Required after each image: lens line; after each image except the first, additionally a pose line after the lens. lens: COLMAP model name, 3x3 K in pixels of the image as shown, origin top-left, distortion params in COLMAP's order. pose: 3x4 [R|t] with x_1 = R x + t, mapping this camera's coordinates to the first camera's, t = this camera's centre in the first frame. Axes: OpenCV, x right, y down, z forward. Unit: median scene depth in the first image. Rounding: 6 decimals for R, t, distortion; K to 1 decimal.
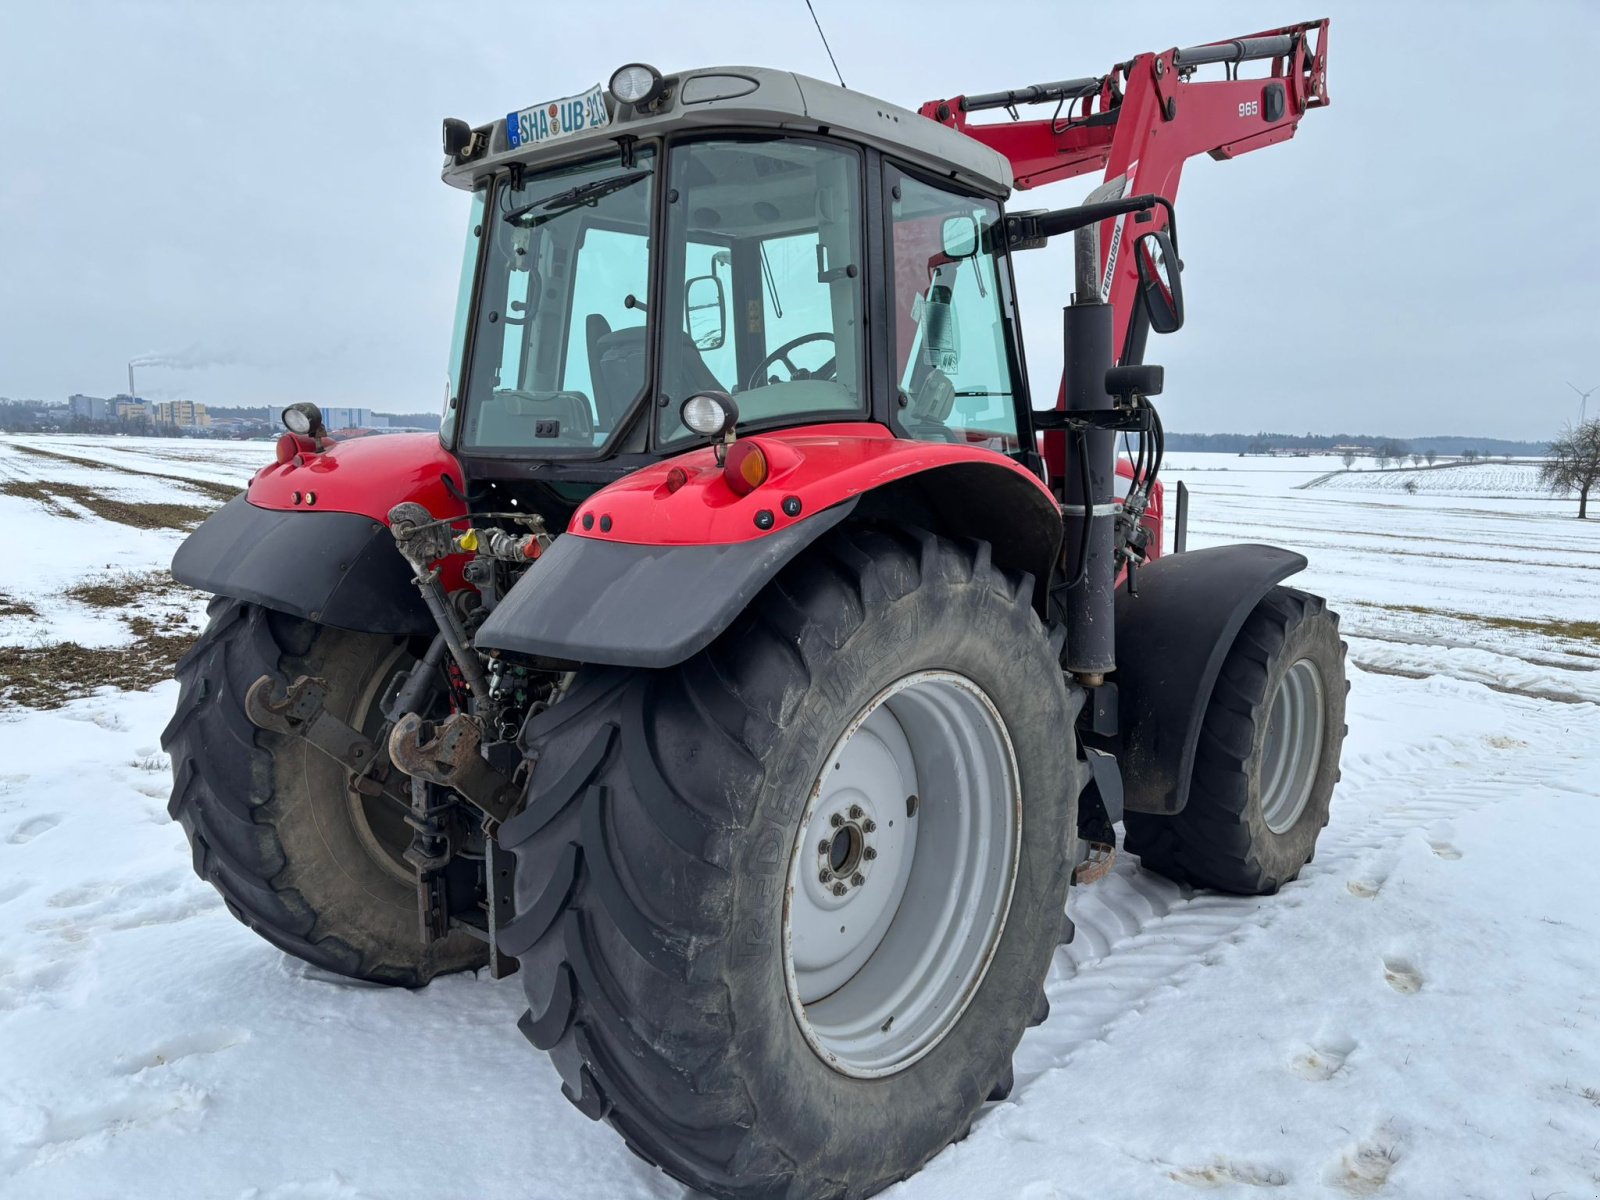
lens RADIAL K [[1198.5, 0, 792.6], [0, 1198.5, 609.5], [0, 0, 1]] dist [0.069561, -0.056808]
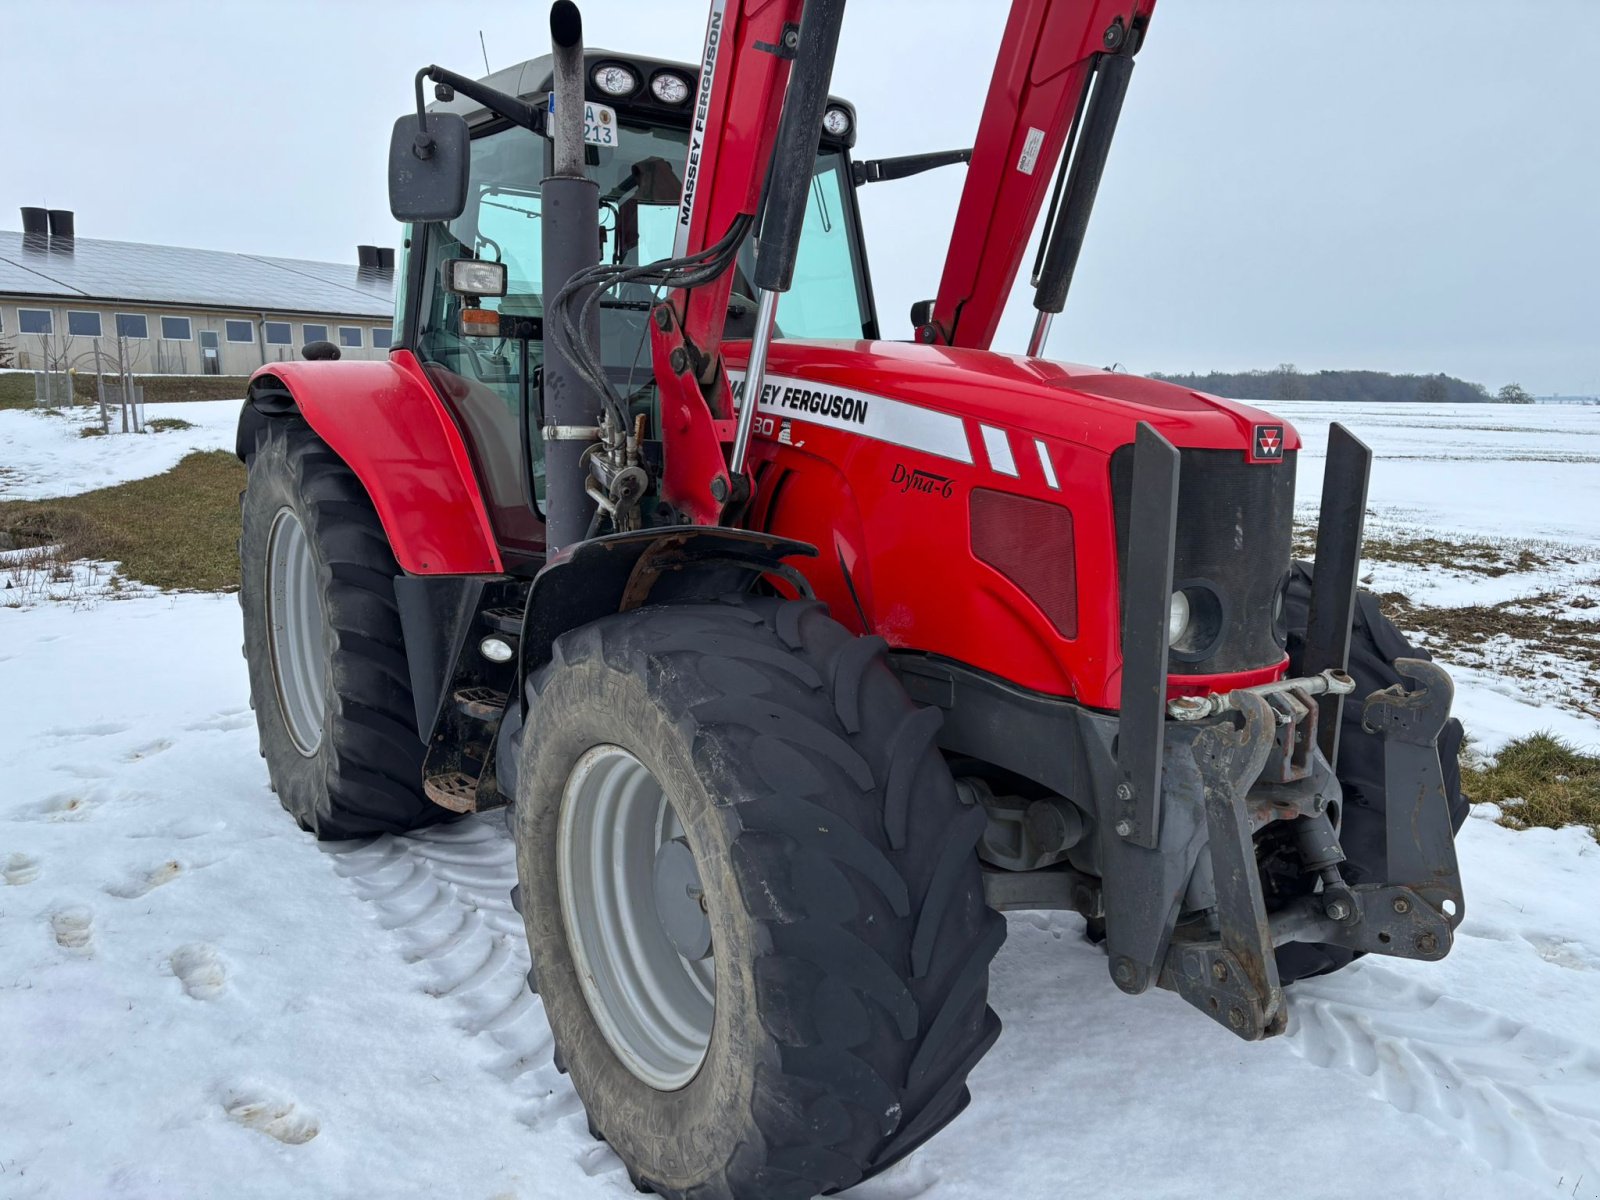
lens RADIAL K [[1191.5, 0, 791.9], [0, 1191.5, 607.5], [0, 0, 1]] dist [0.115219, -0.156502]
pose [[-0.233331, 0.145444, -0.961459, 1.423206], [-0.146216, 0.972261, 0.182562, -0.196049], [0.961341, 0.183179, -0.205593, 1.867441]]
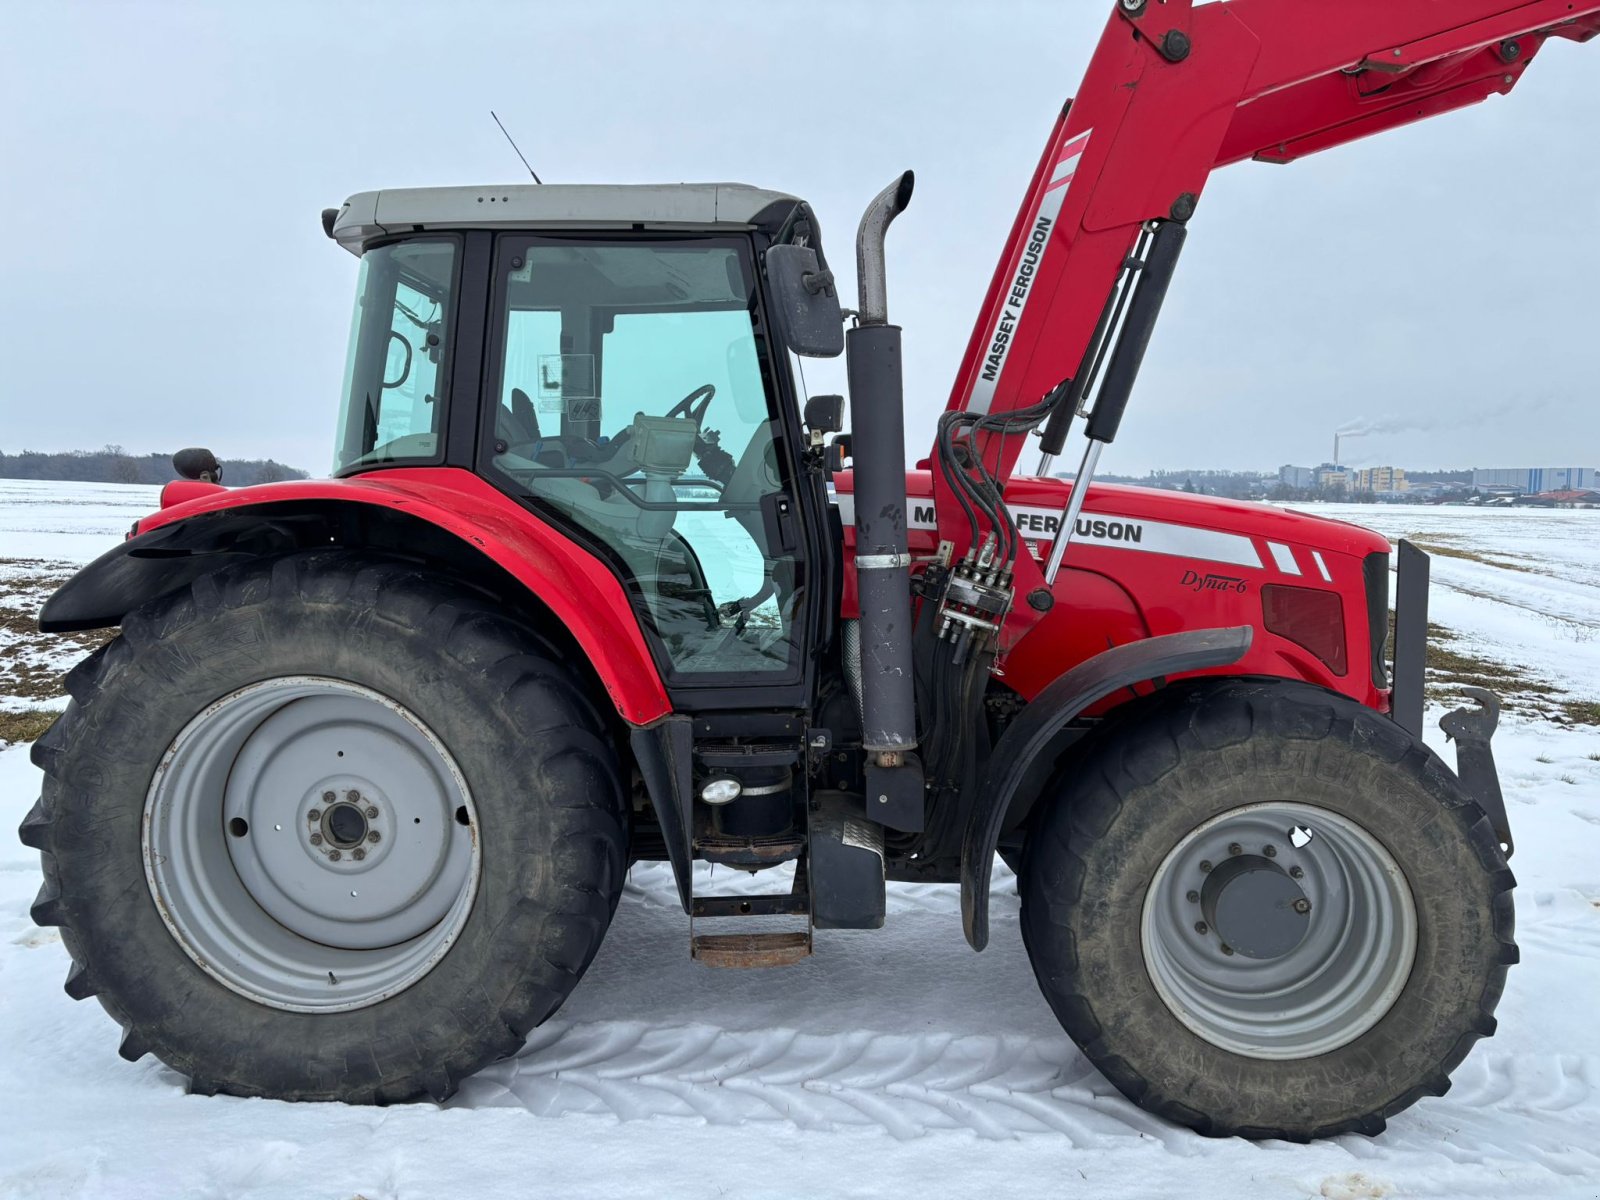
lens RADIAL K [[1185.9, 0, 789.6], [0, 1185.9, 617.2], [0, 0, 1]] dist [0.074085, -0.066290]
pose [[0.612817, 0.068954, -0.787211, 1.232425], [-0.104782, 0.994480, 0.005541, -0.057683], [0.783247, 0.079090, 0.616659, 0.594783]]
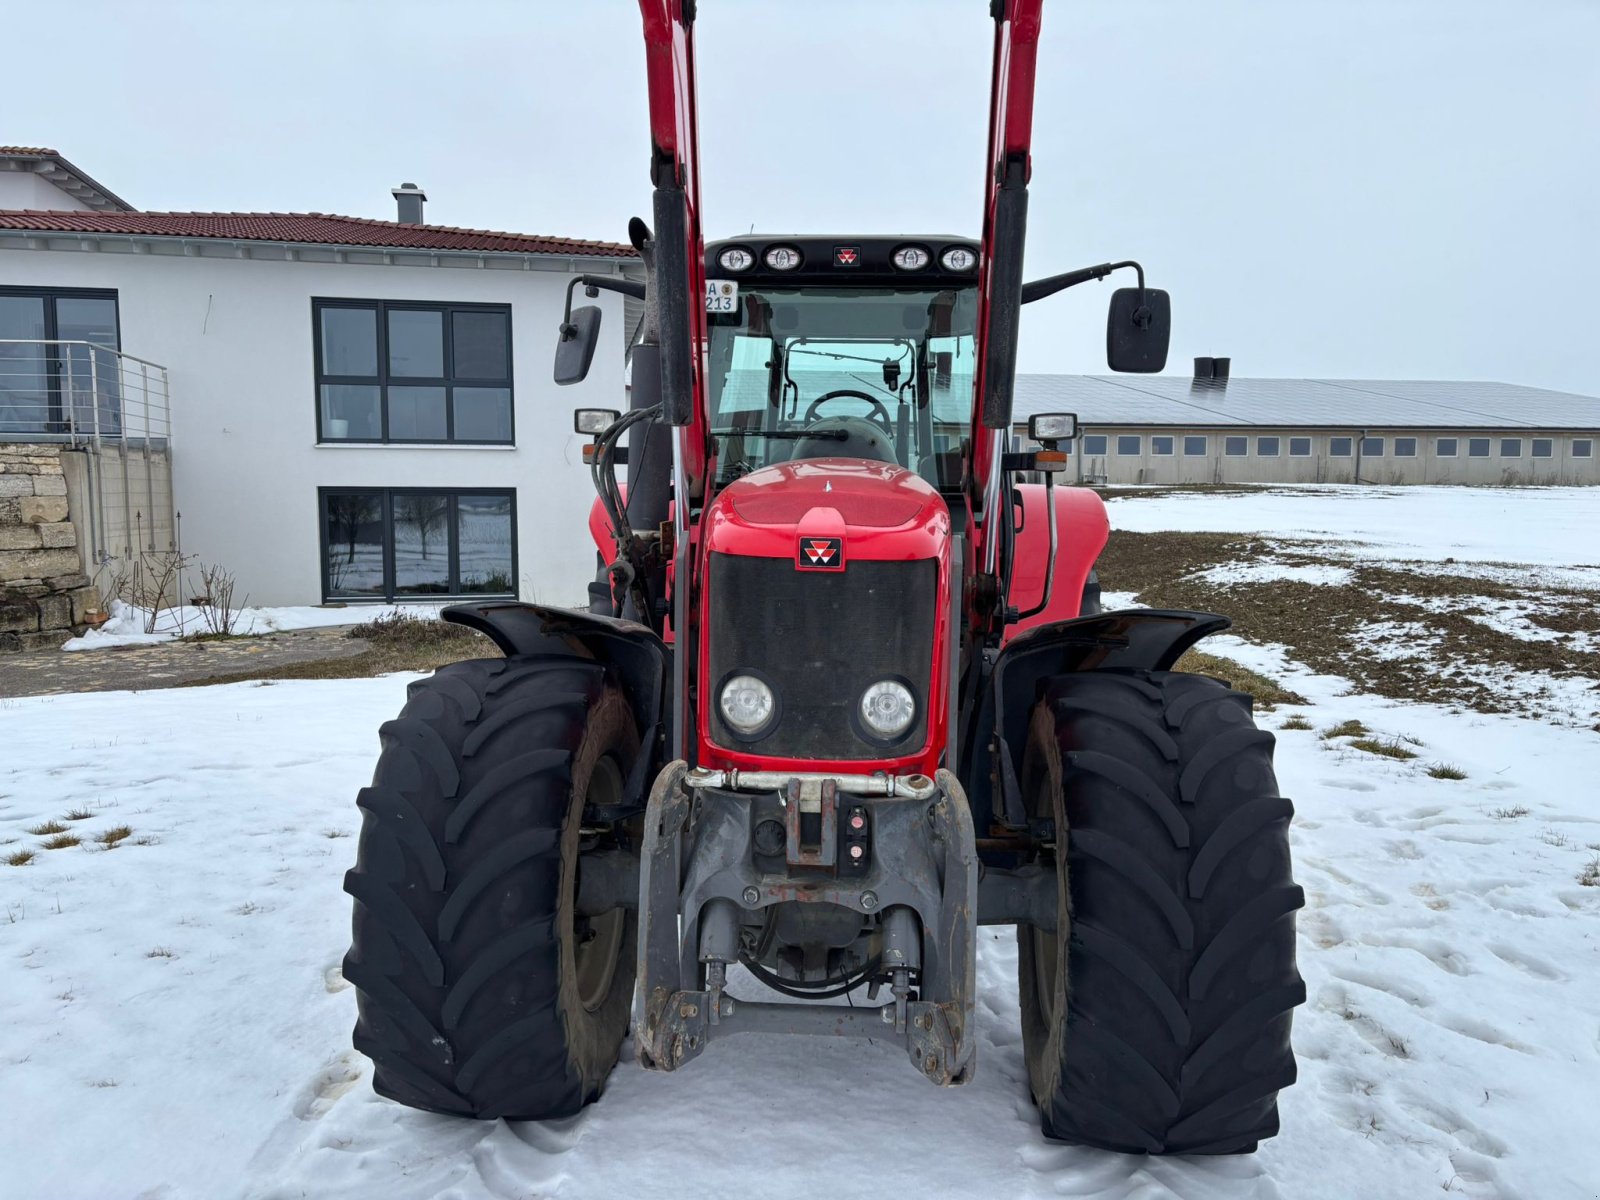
lens RADIAL K [[1198.5, 0, 792.6], [0, 1198.5, 609.5], [0, 0, 1]] dist [0.069561, -0.056808]
pose [[-0.793667, 0.032647, -0.607476, 1.102978], [-0.104820, 0.976286, 0.189415, -0.328315], [0.599255, 0.214008, -0.771424, 2.677972]]
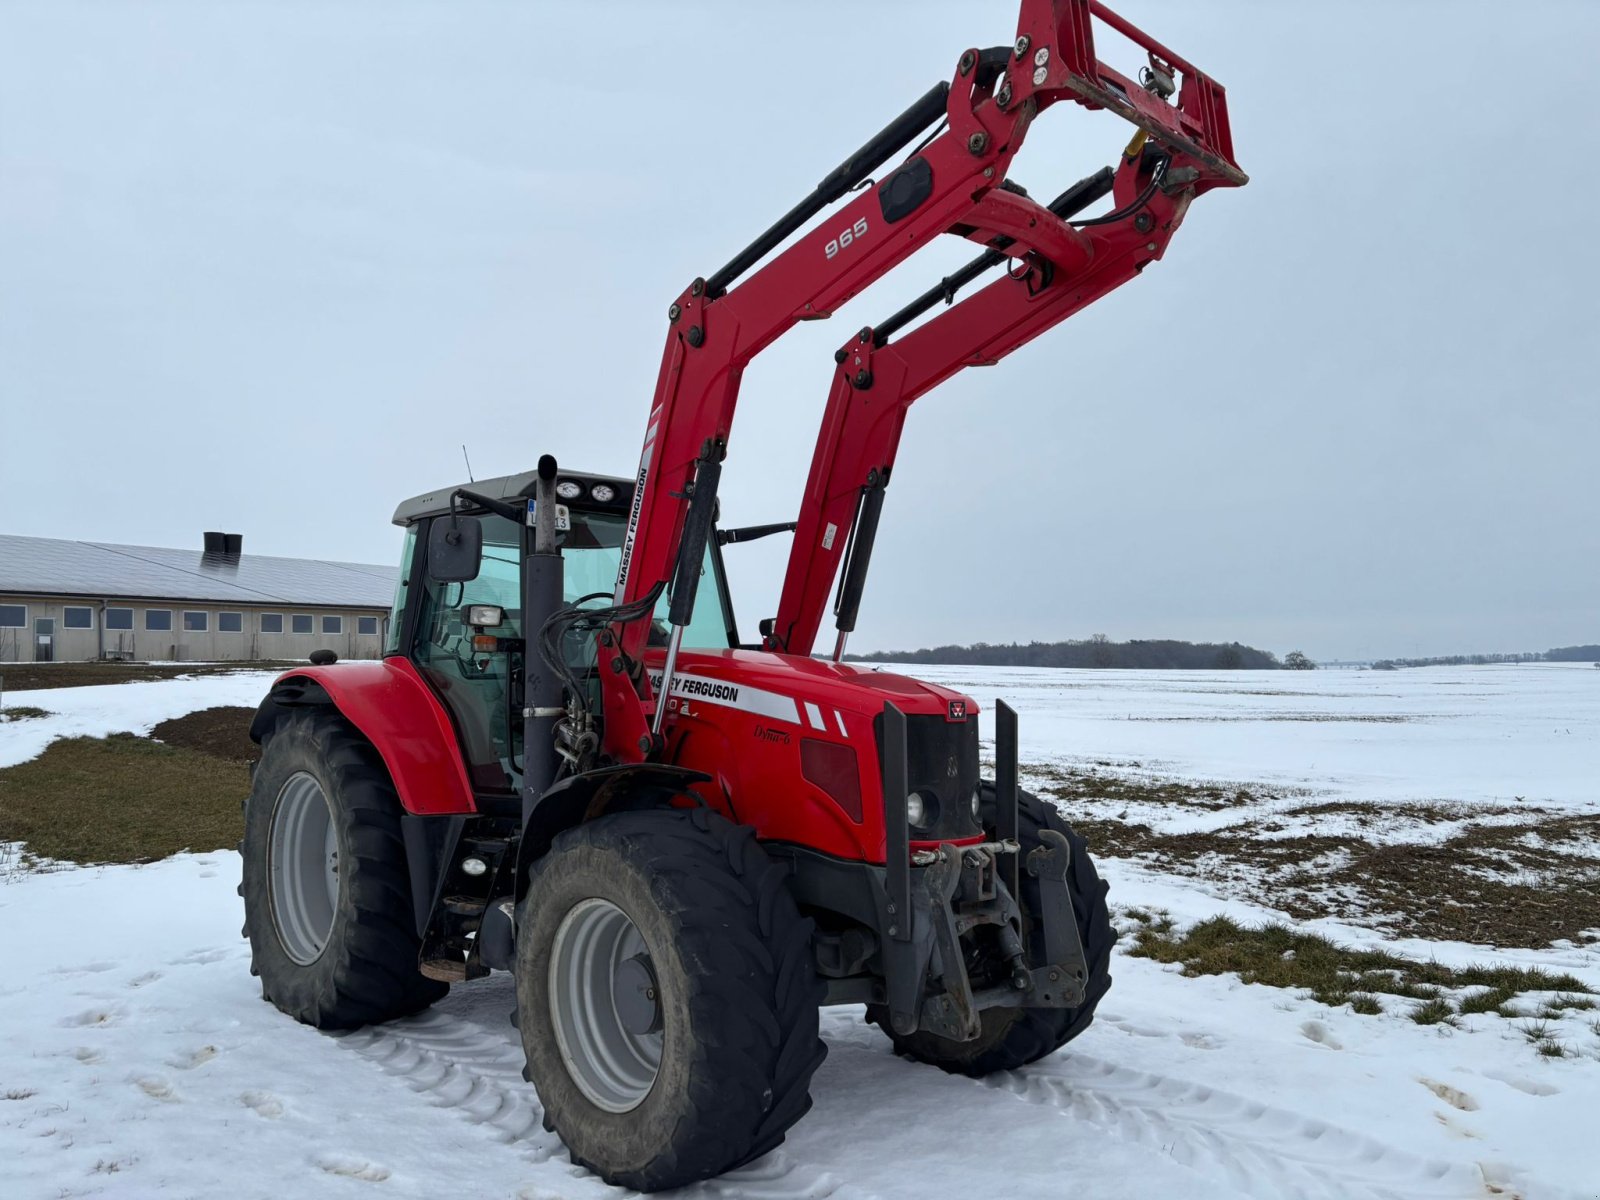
lens RADIAL K [[1191.5, 0, 791.9], [0, 1191.5, 607.5], [0, 0, 1]] dist [0.115219, -0.156502]
pose [[-0.106373, -0.070503, -0.991824, 2.056169], [-0.131599, 0.989706, -0.056239, -0.218315], [0.985579, 0.124541, -0.114557, 1.939826]]
